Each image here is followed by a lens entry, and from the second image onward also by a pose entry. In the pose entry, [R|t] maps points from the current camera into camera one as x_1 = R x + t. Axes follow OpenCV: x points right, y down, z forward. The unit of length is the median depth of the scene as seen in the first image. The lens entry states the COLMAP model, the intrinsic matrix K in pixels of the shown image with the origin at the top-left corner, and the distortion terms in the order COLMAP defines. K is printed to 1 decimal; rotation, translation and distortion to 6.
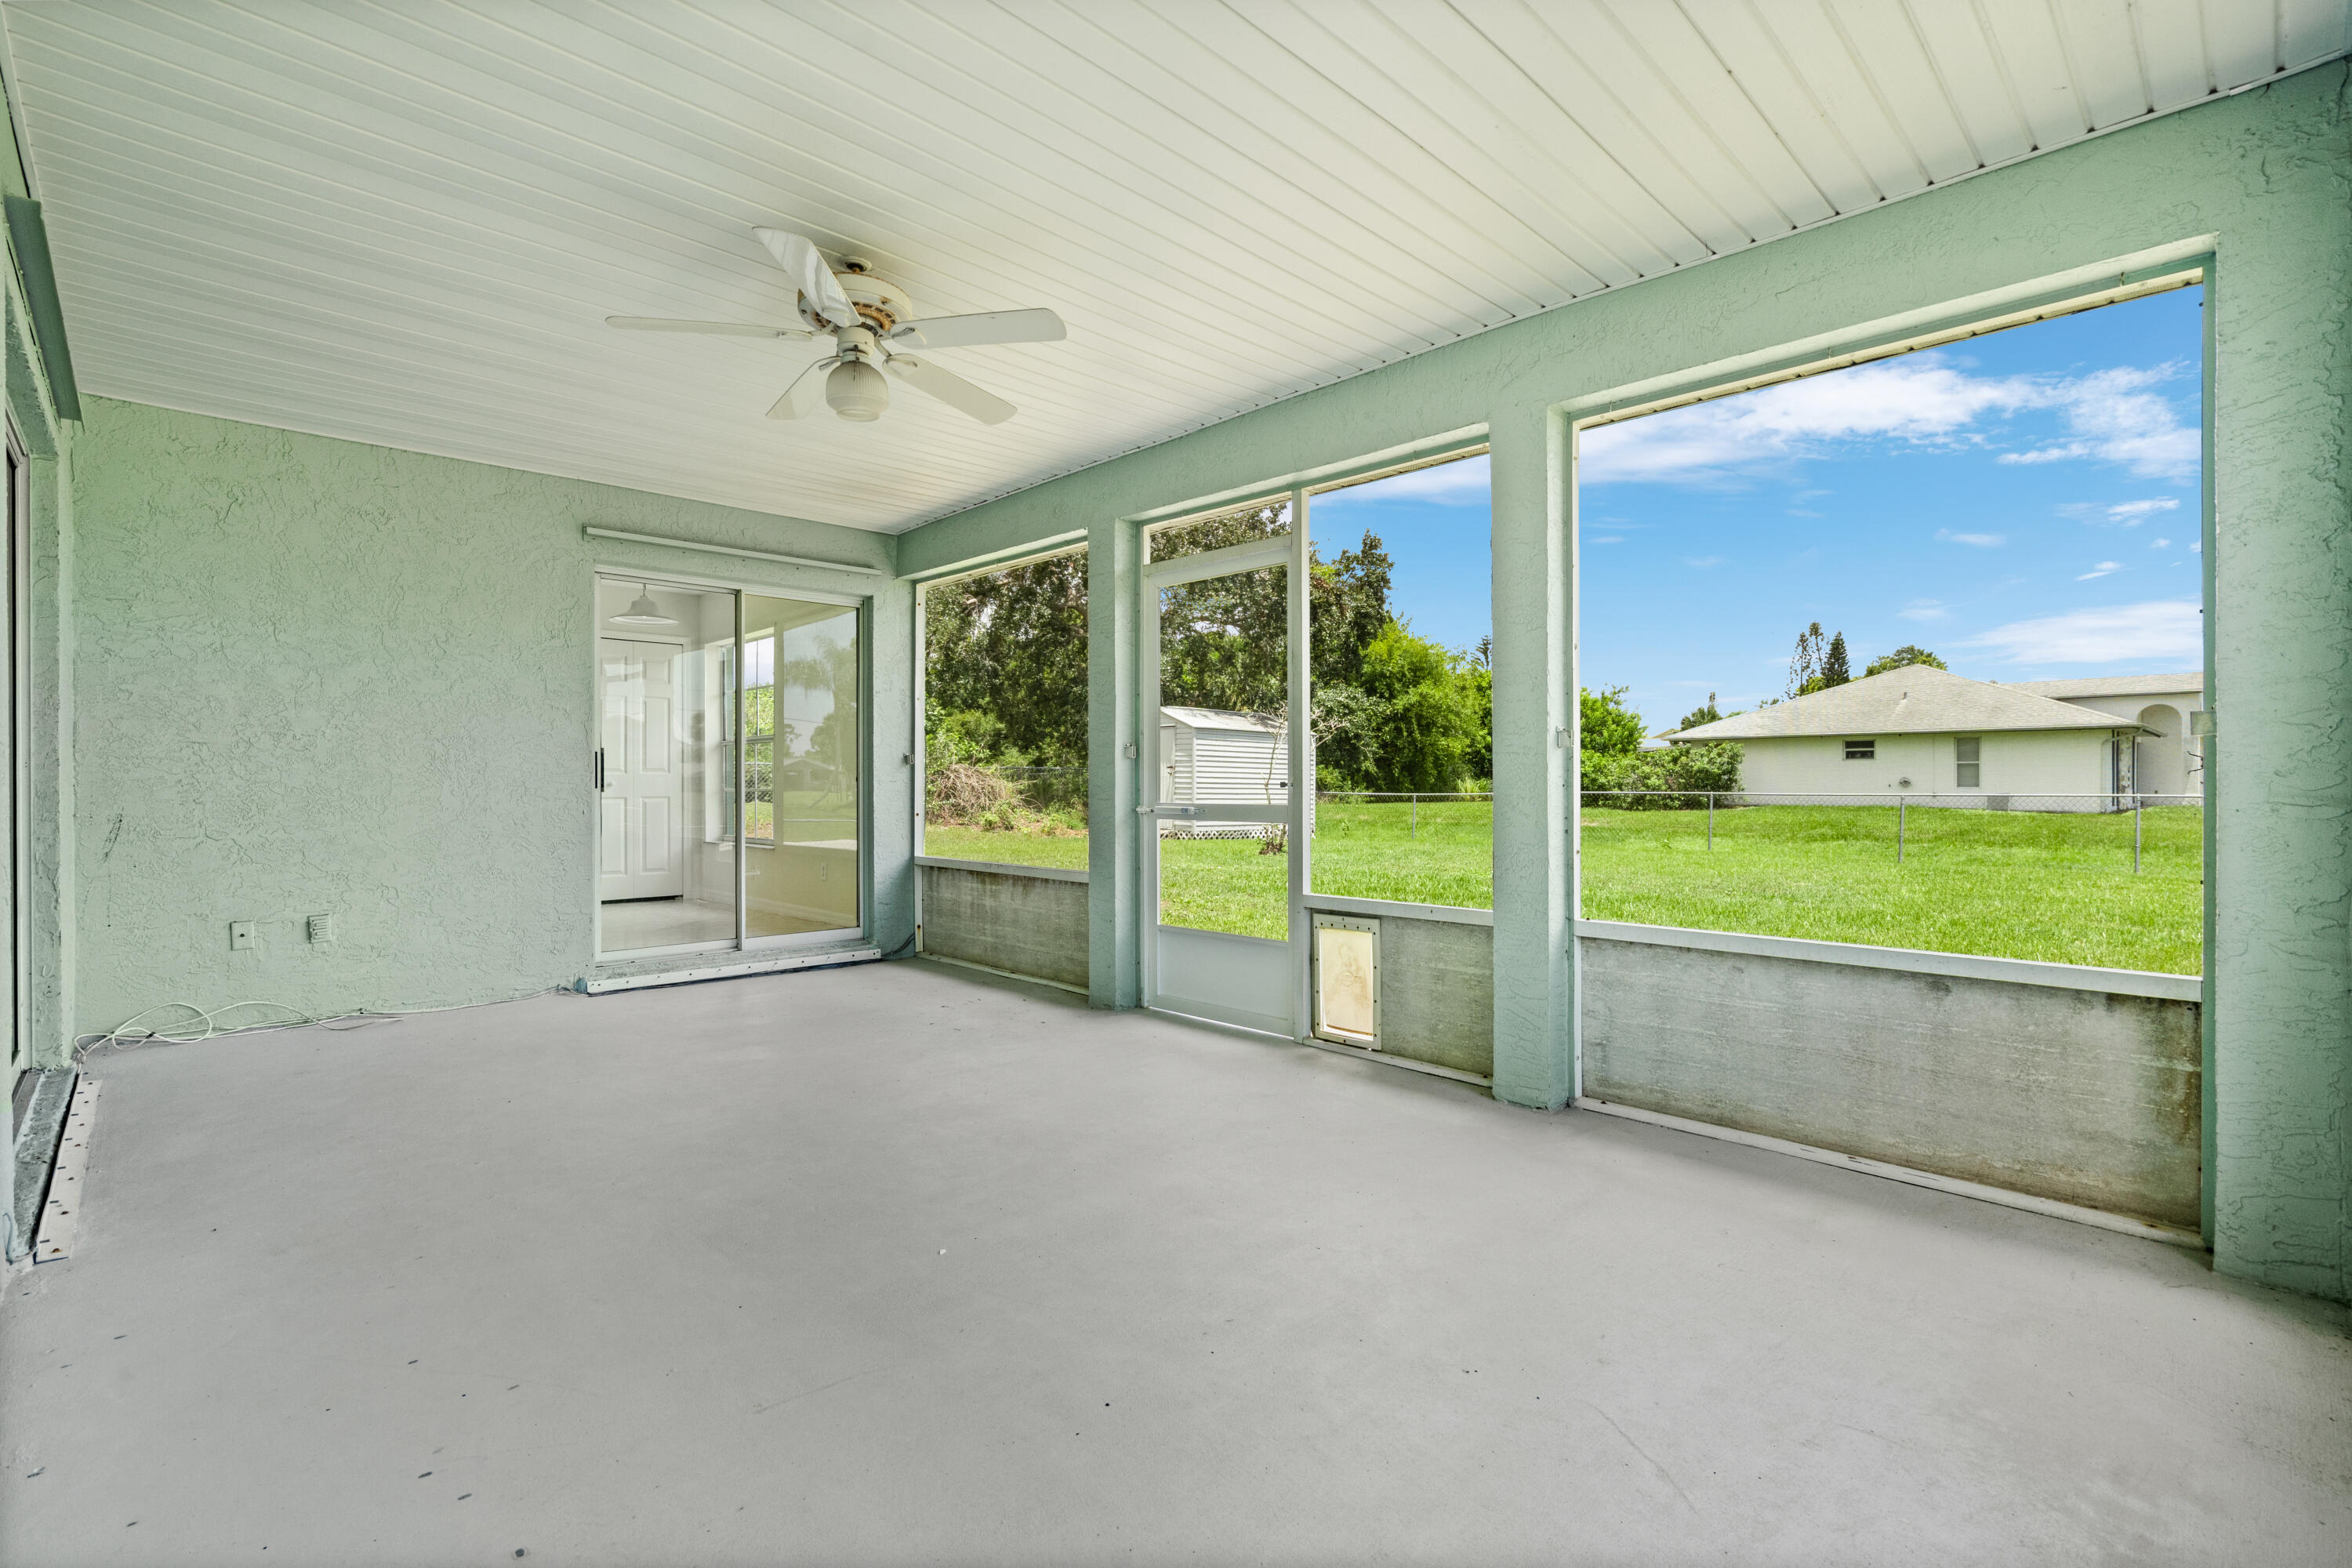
lens RADIAL K [[1058.5, 0, 1176.0], [0, 1058.5, 784.0], [0, 0, 1]] dist [-0.000867, -0.000471]
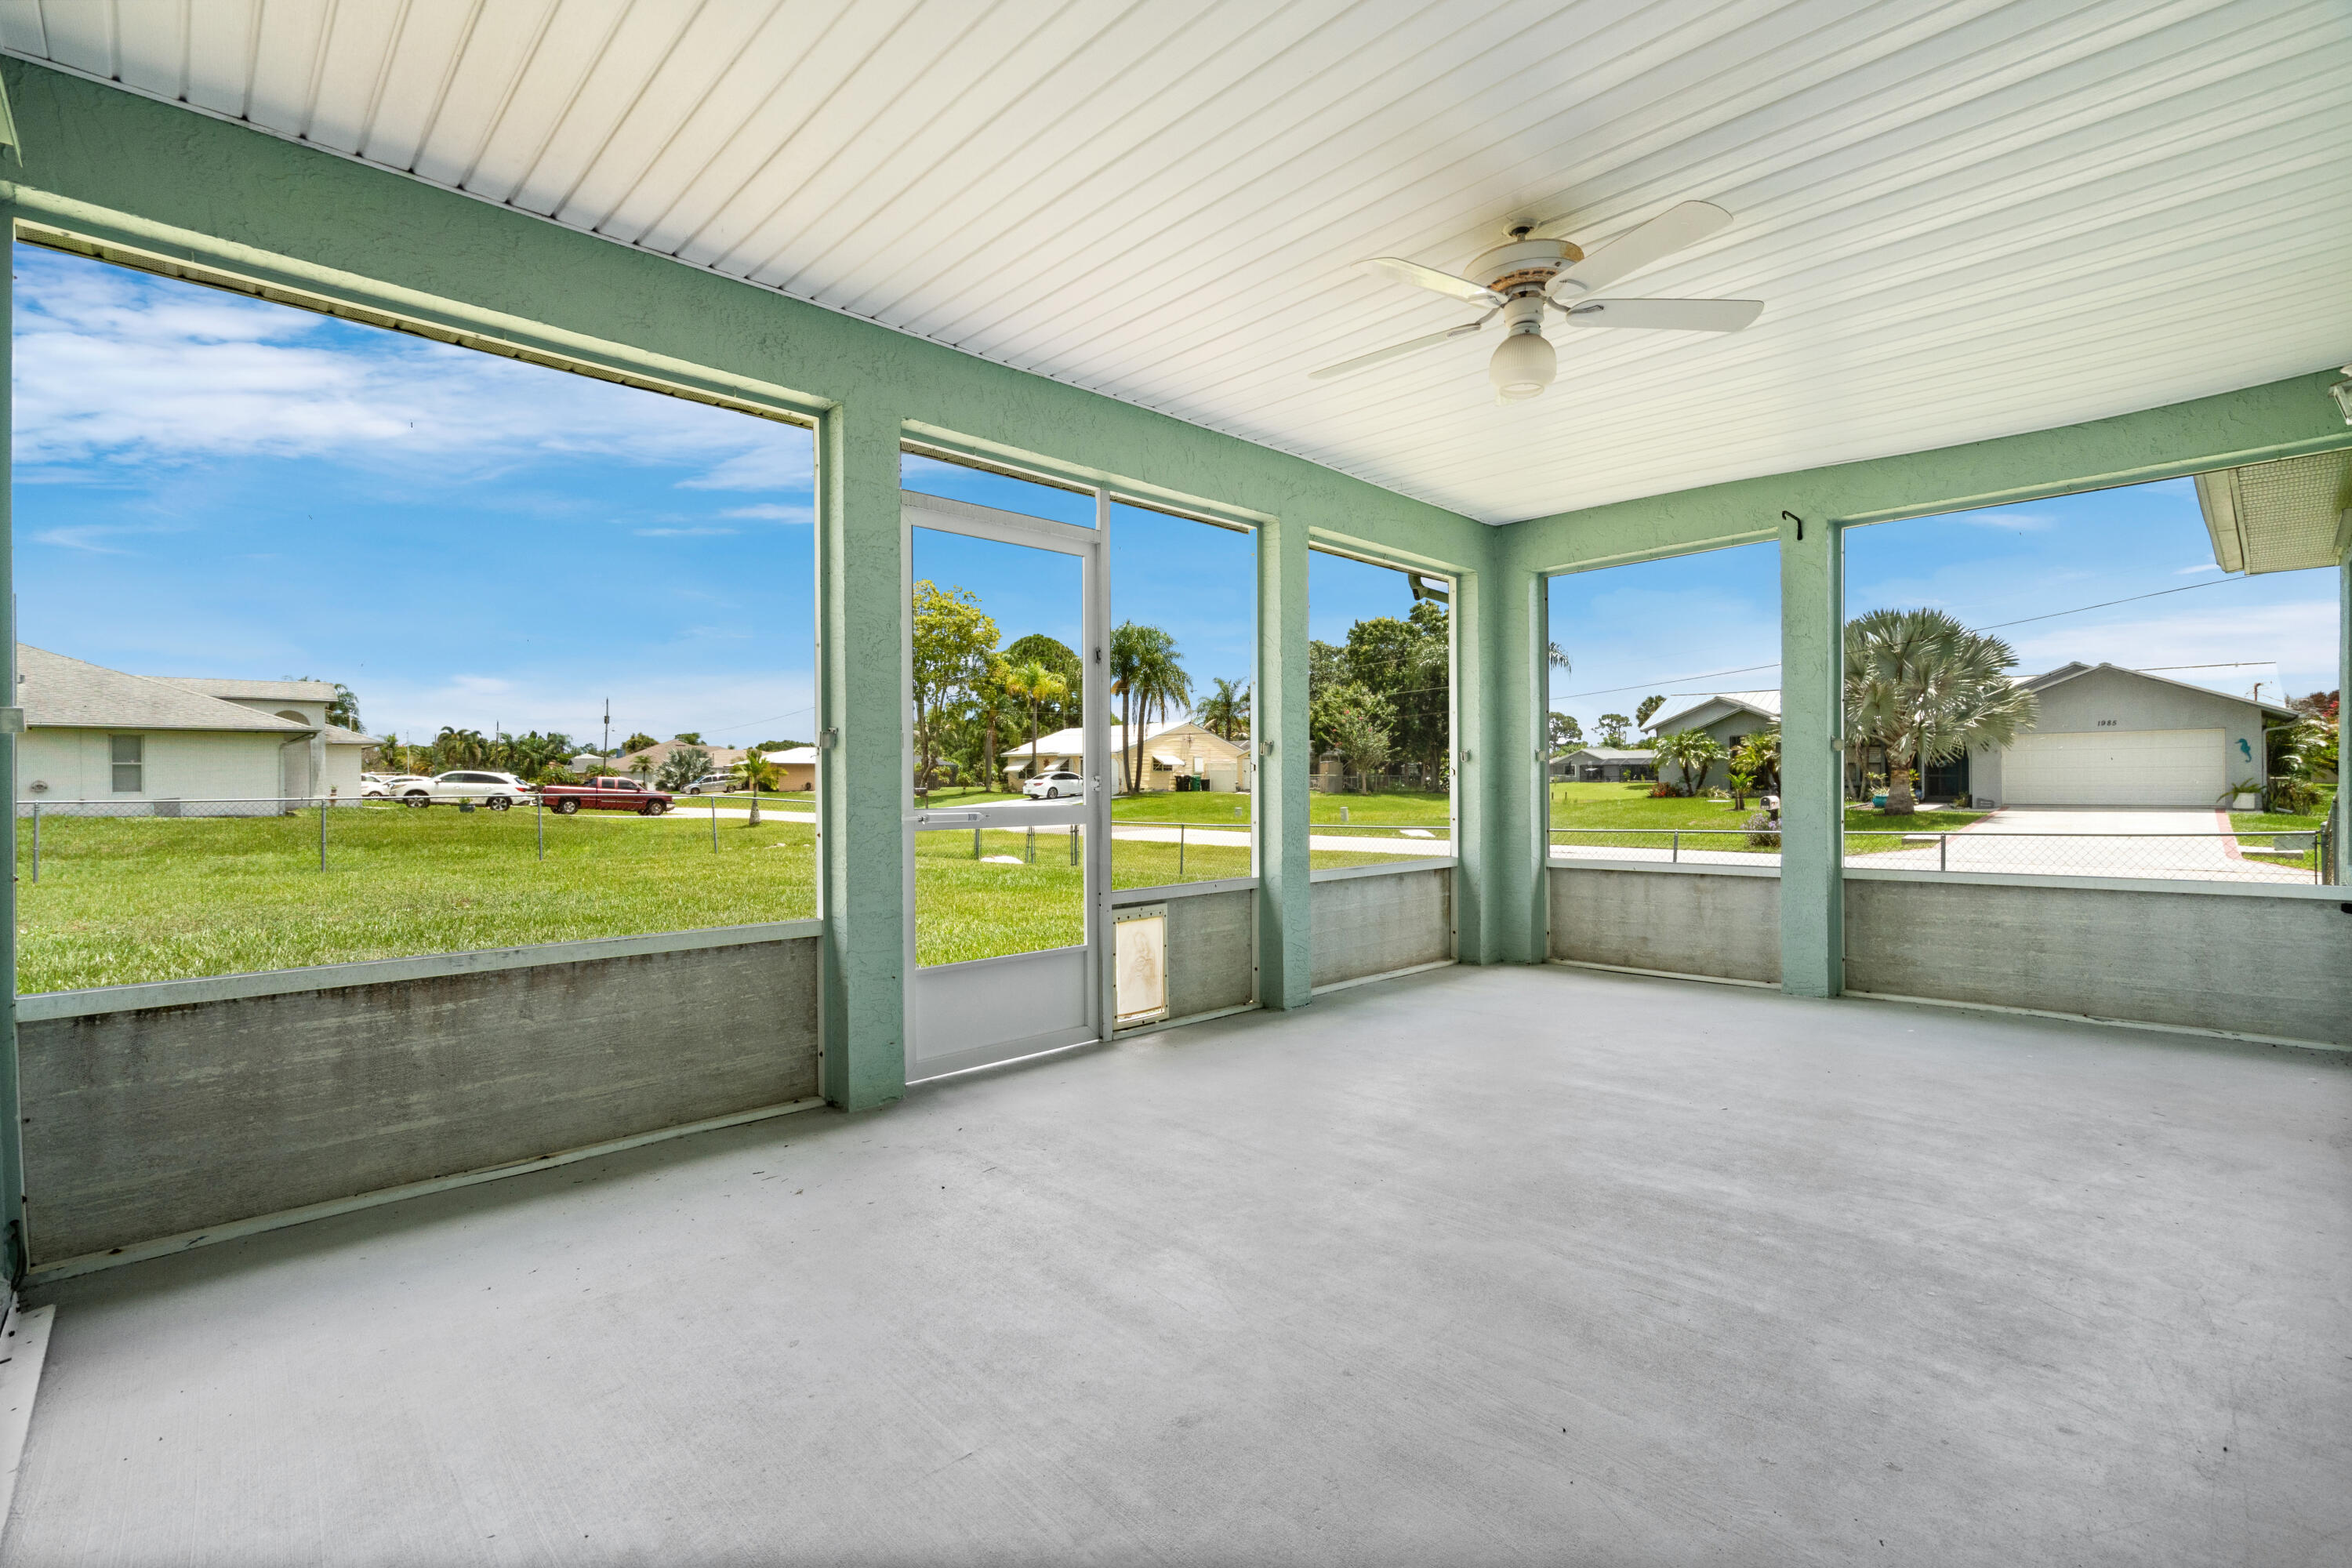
lens RADIAL K [[1058.5, 0, 1176.0], [0, 1058.5, 784.0], [0, 0, 1]] dist [-0.000867, -0.000471]
pose [[0.009157, -0.002748, 0.999954, -0.700464], [0.006719, 0.999974, 0.002686, -0.001067], [-0.999935, 0.006695, 0.009176, 0.732136]]
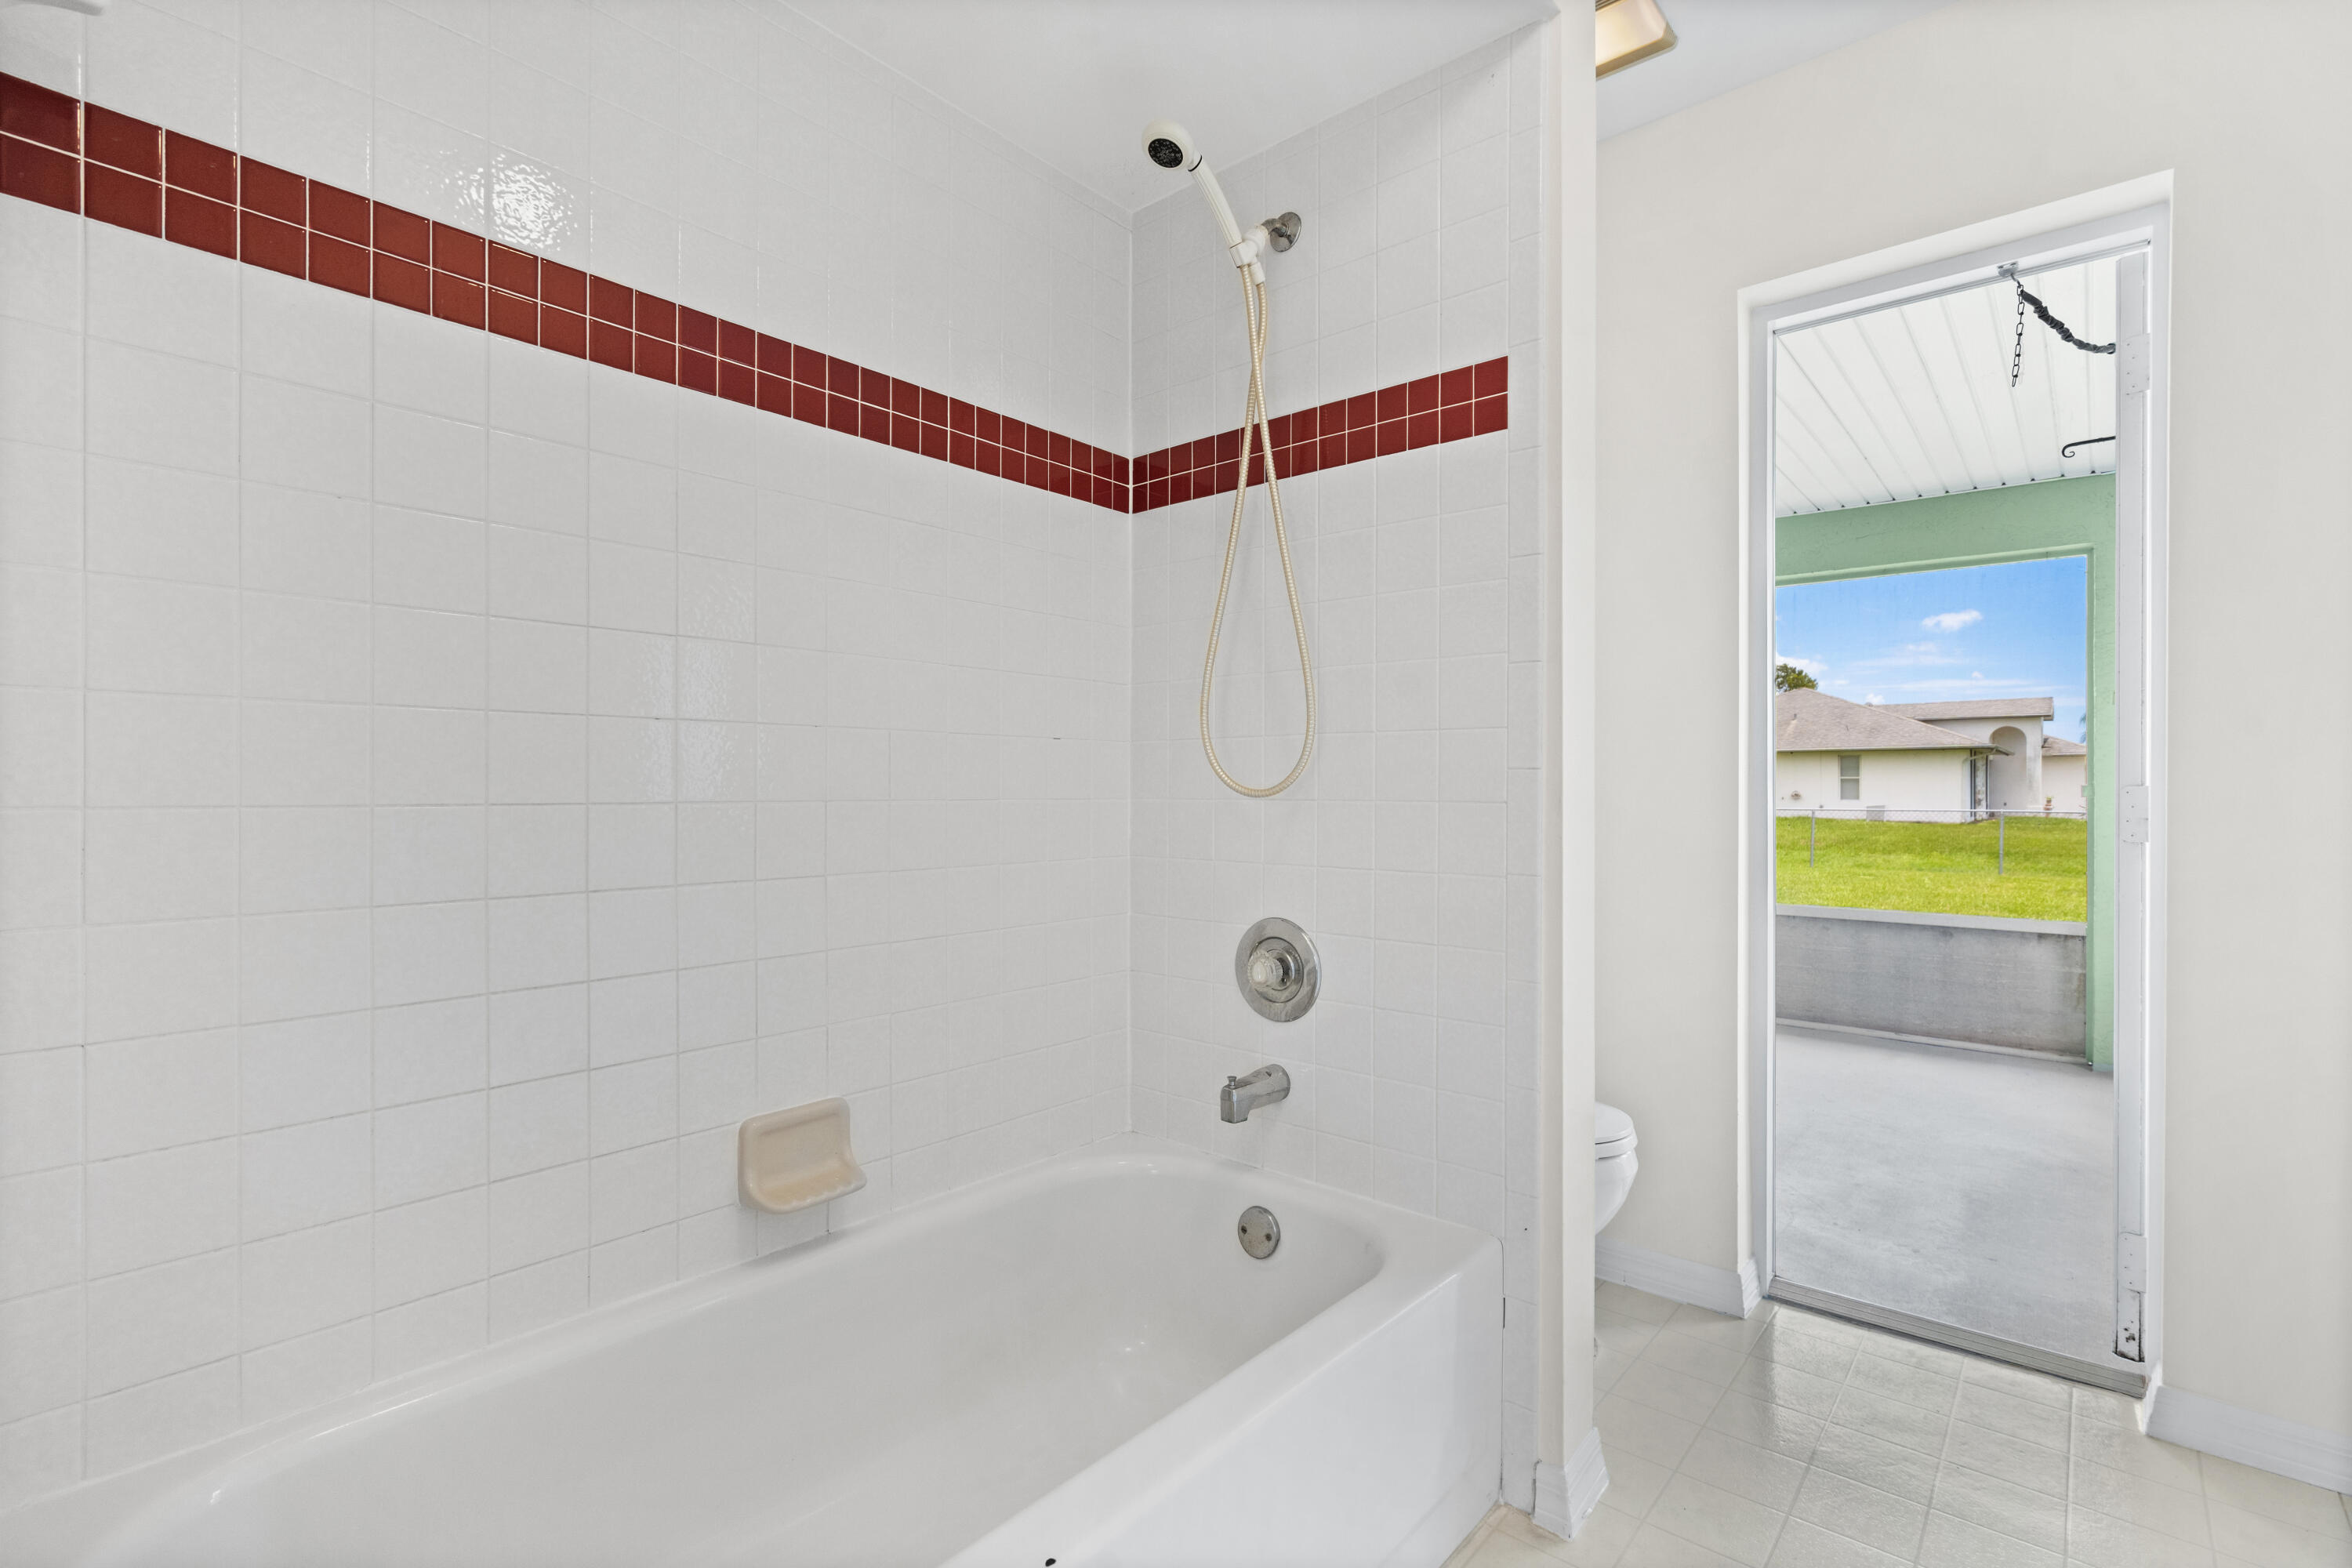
lens RADIAL K [[1068.0, 0, 1174.4], [0, 1068.0, 792.8], [0, 0, 1]] dist [-0.000058, 0.000378]
pose [[0.995866, 0.000966, 0.090832, -0.383564], [-0.000942, 1.000000, -0.000307, -0.023170], [-0.090832, 0.000220, 0.995866, -0.350739]]
